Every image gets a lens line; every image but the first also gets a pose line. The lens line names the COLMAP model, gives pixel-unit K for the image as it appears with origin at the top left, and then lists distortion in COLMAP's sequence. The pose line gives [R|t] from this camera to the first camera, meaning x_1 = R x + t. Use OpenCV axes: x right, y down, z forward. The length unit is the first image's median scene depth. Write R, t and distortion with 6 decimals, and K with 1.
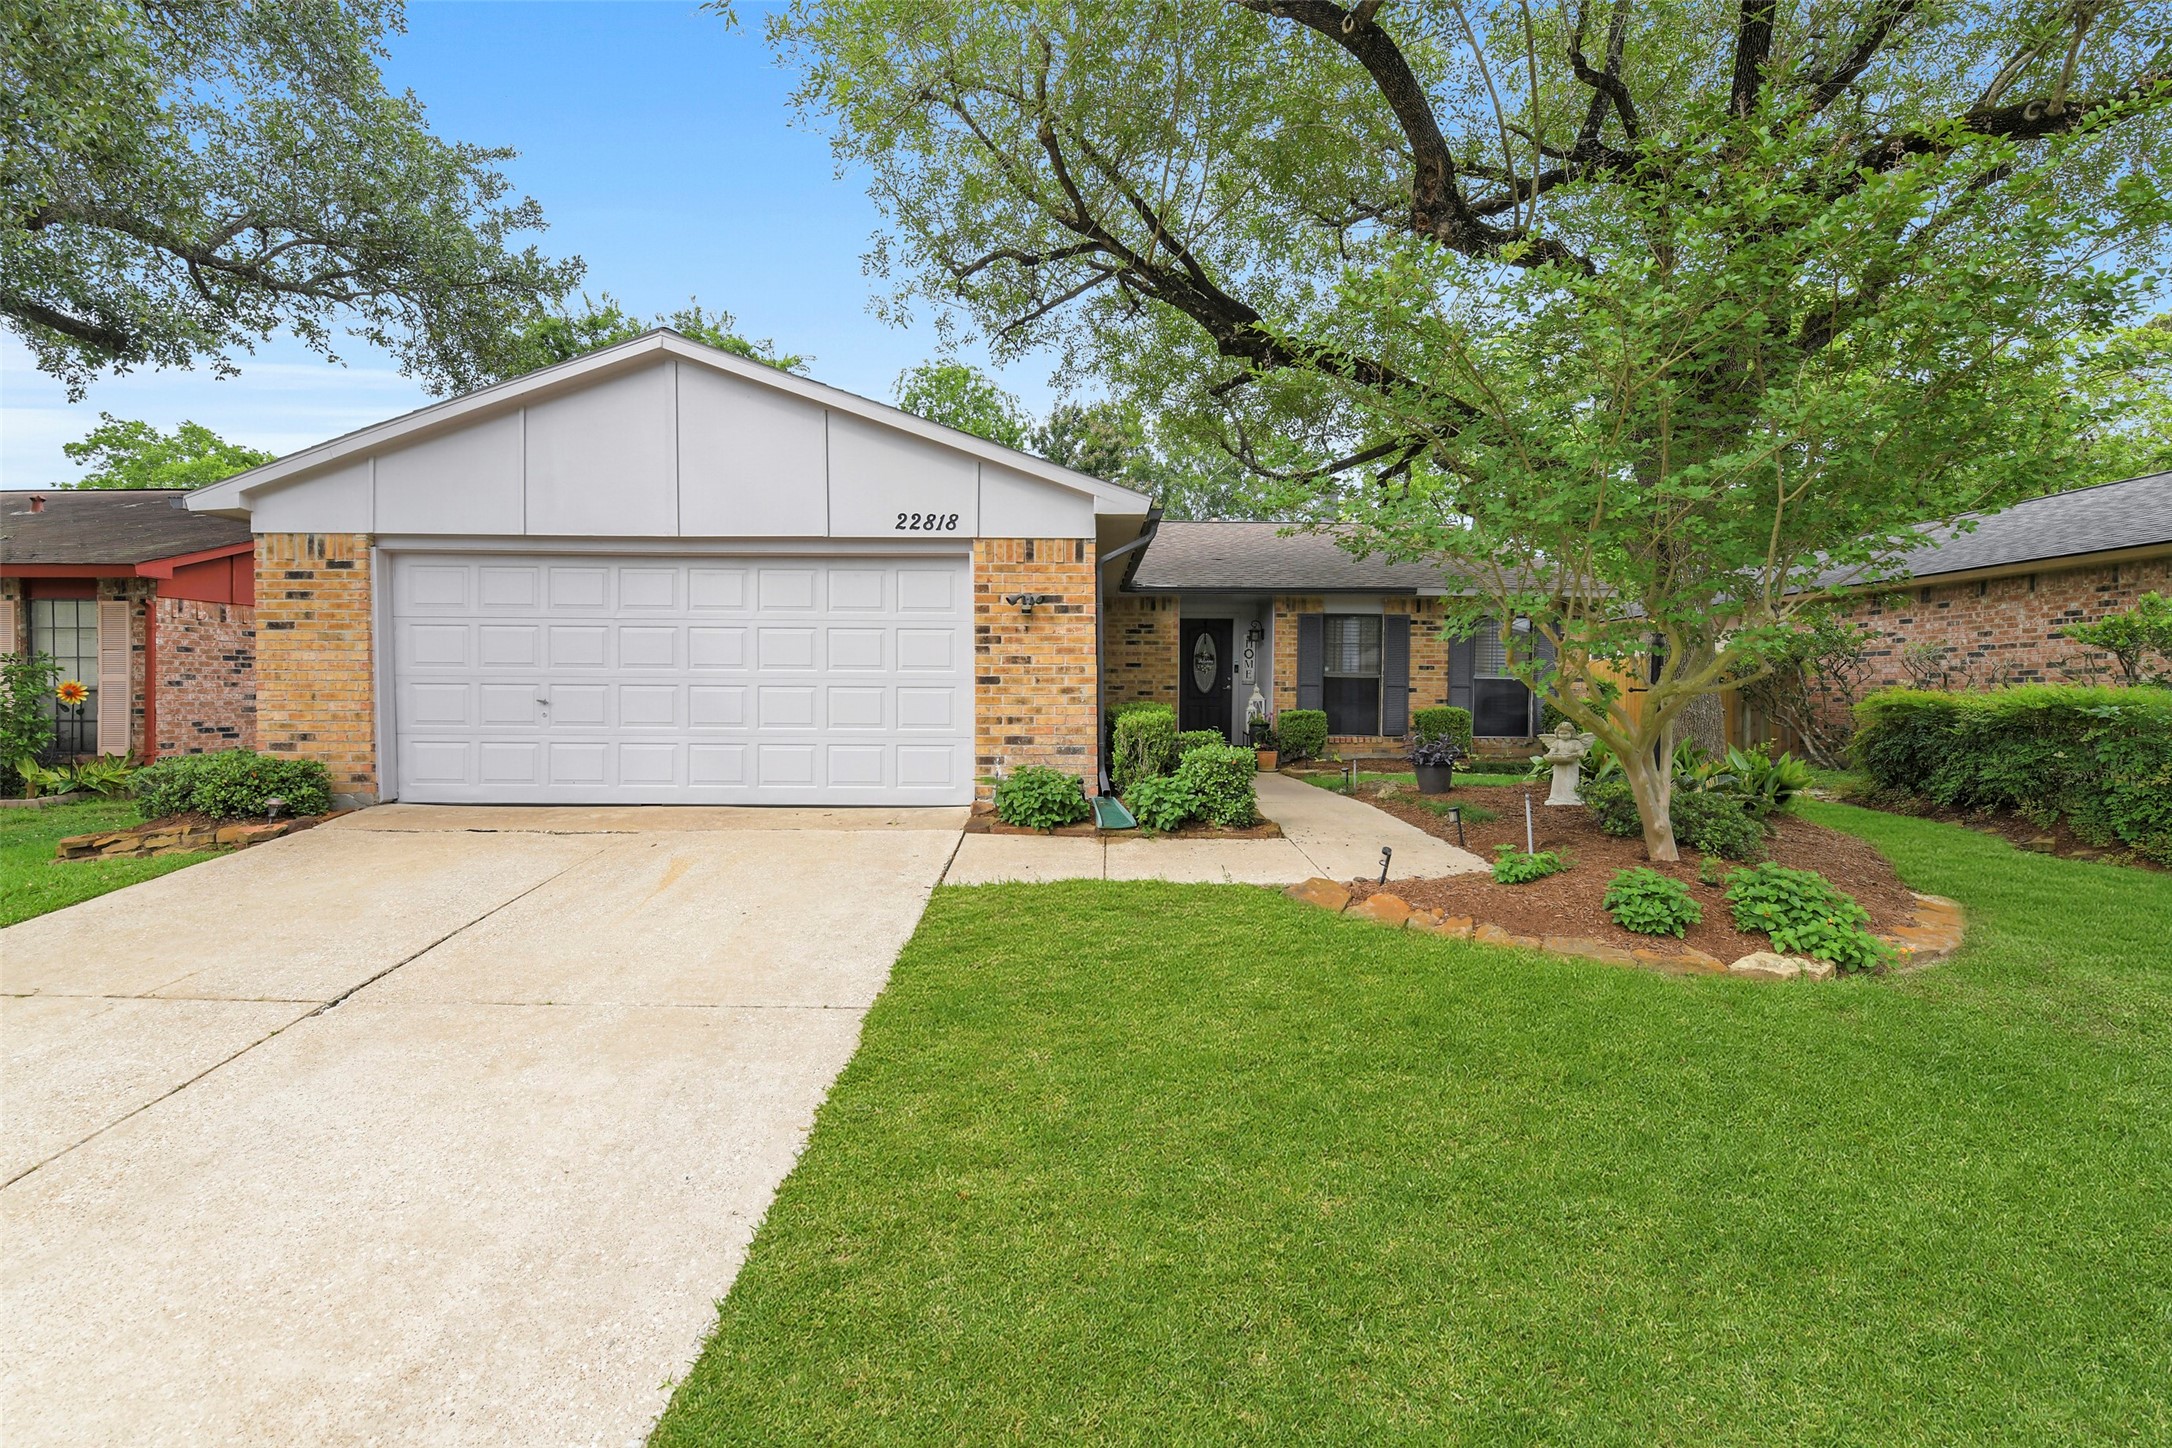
lens RADIAL K [[941.1, 0, 1078.8], [0, 941.1, 722.5], [0, 0, 1]] dist [-0.009618, -0.001515]
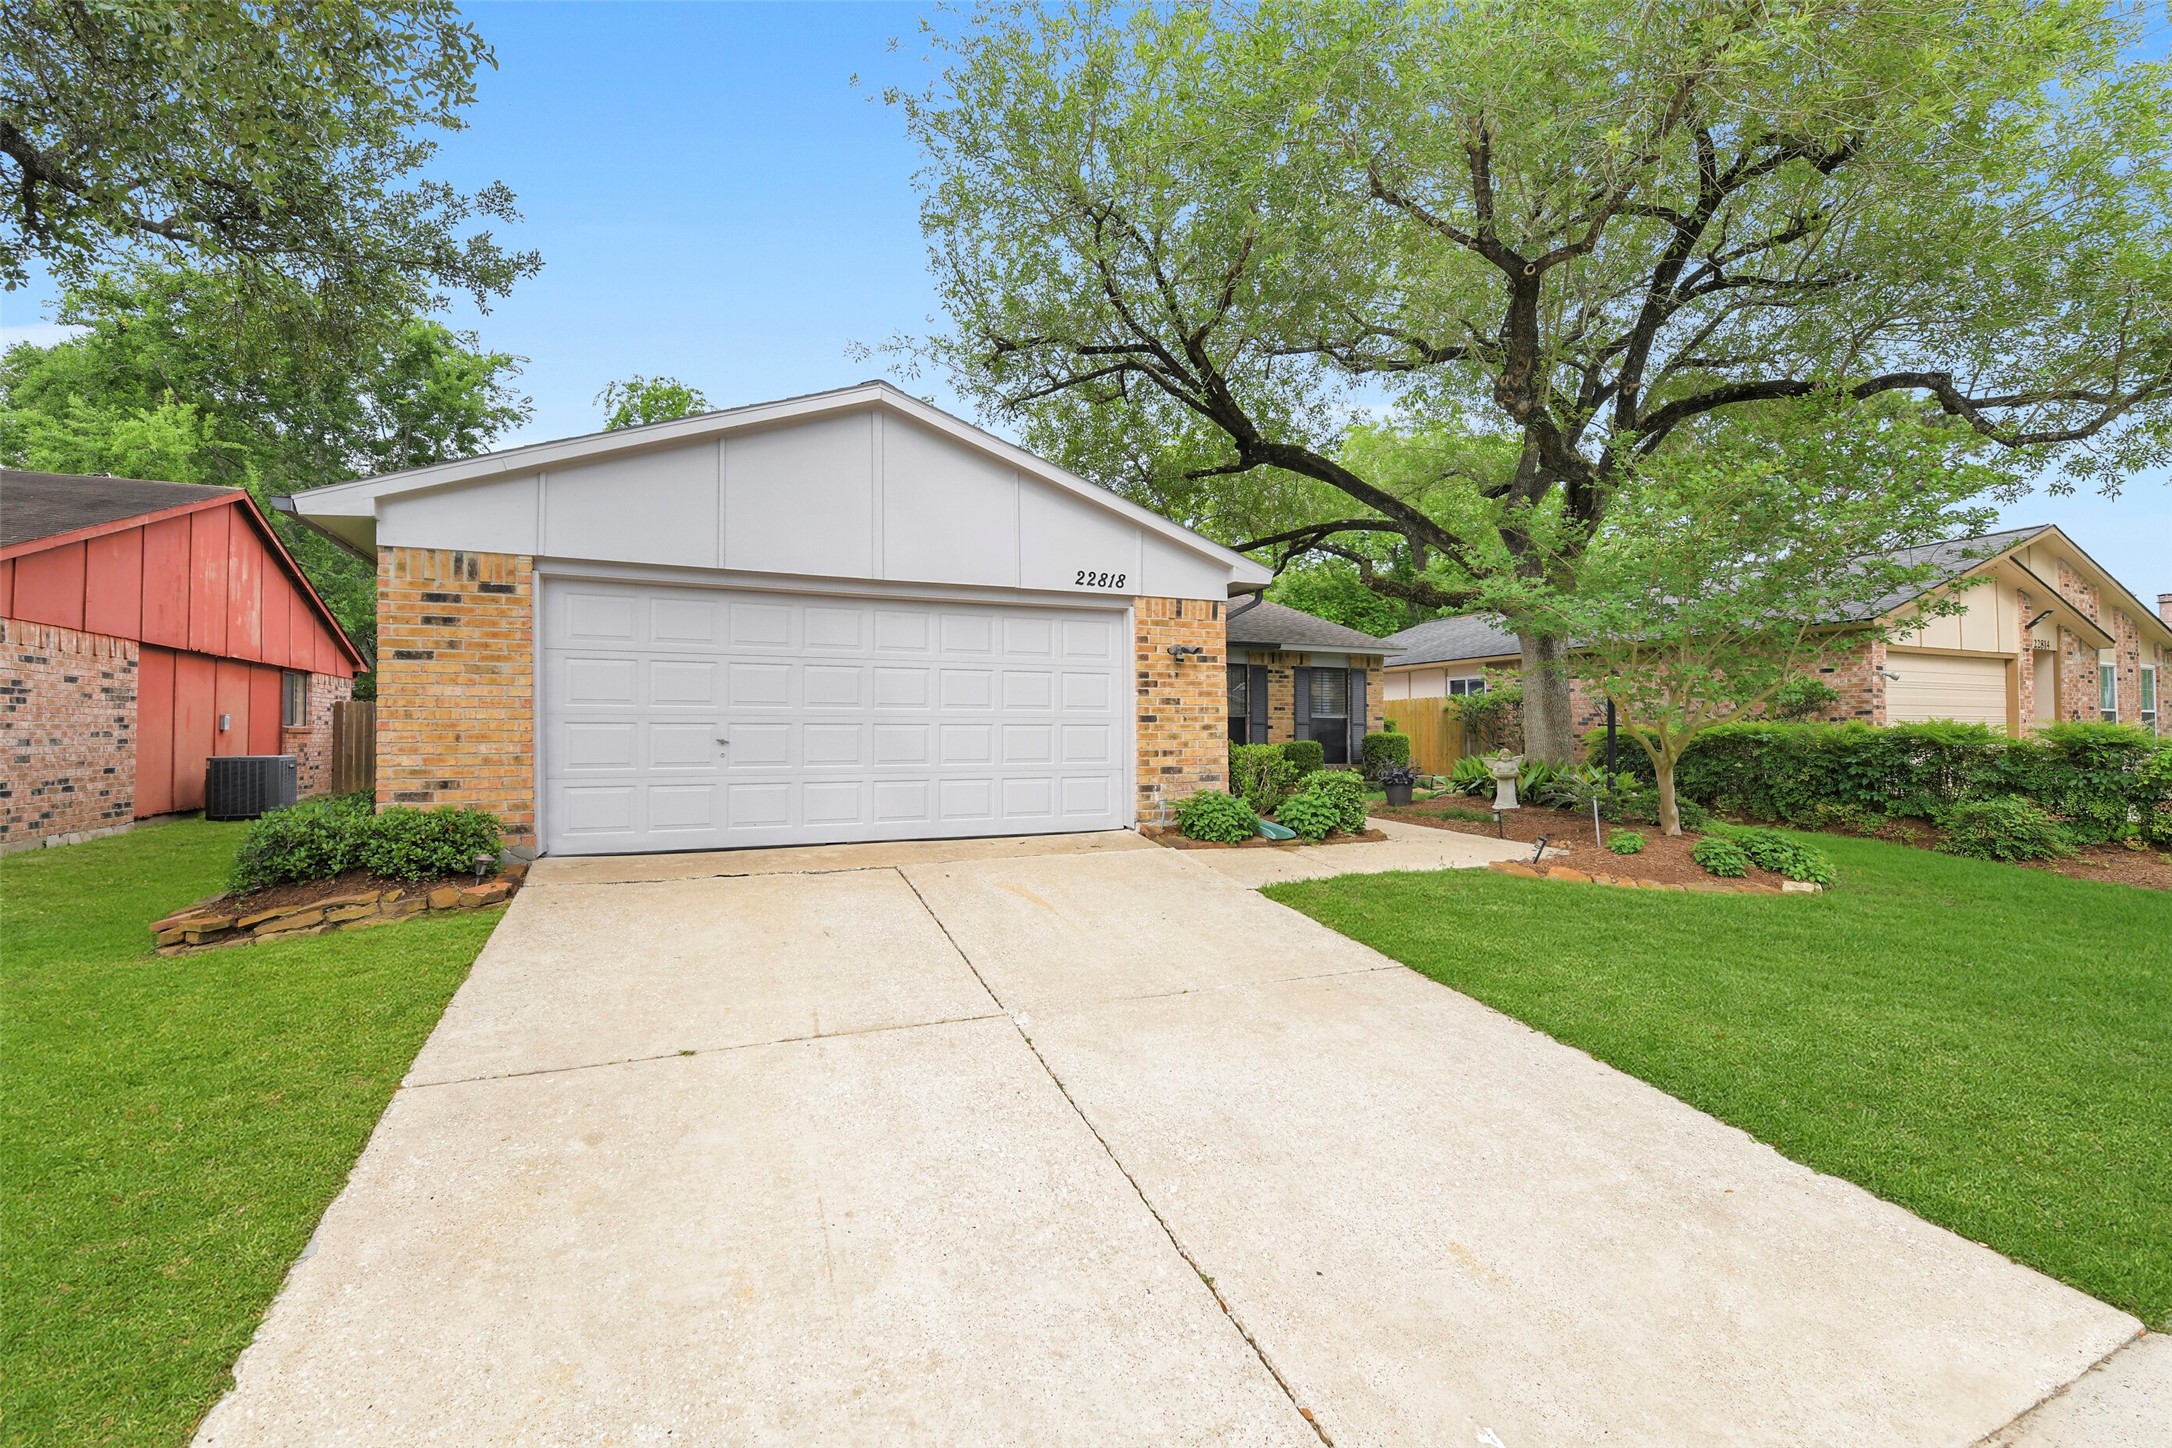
lens RADIAL K [[941.1, 0, 1073.7], [0, 941.1, 721.6], [0, 0, 1]] dist [-0.009618, -0.001515]
pose [[0.919945, -0.001986, 0.392043, -0.630845], [0.019006, 0.999037, -0.039535, 0.002513], [-0.391588, 0.043821, 0.919097, -0.024377]]
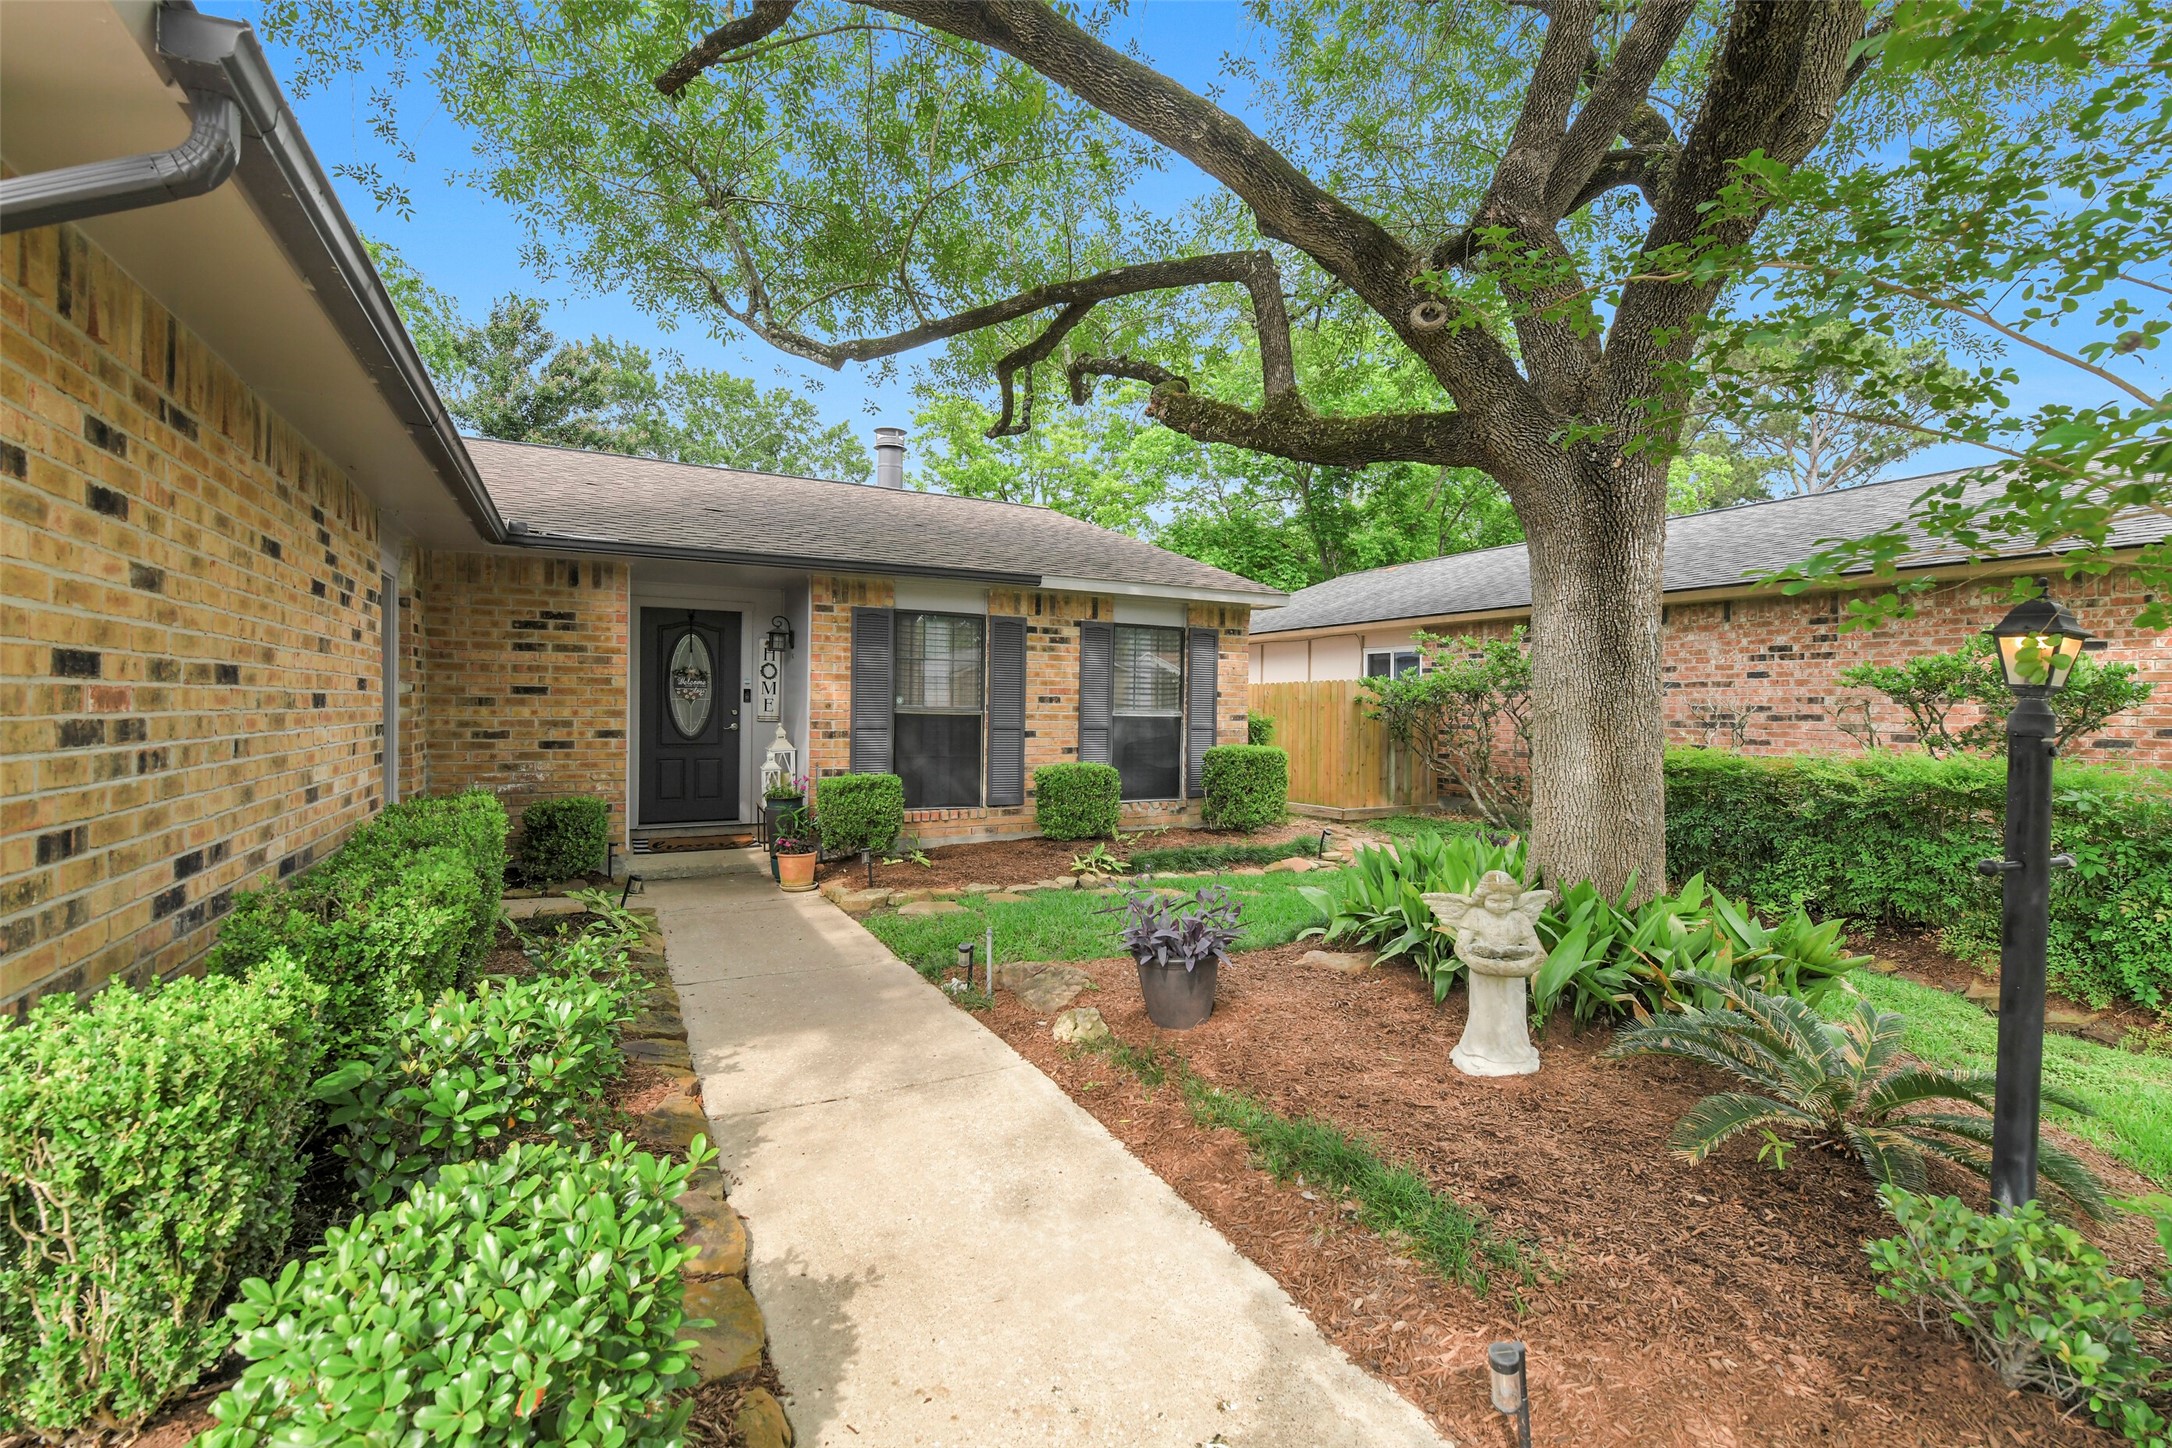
lens RADIAL K [[941.1, 0, 1082.2], [0, 941.1, 715.4], [0, 0, 1]] dist [-0.009618, -0.001515]
pose [[0.887858, -0.000578, 0.460117, 0.160984], [0.007175, 0.999895, -0.012591, -0.069928], [-0.460061, 0.014480, 0.887769, 0.736046]]
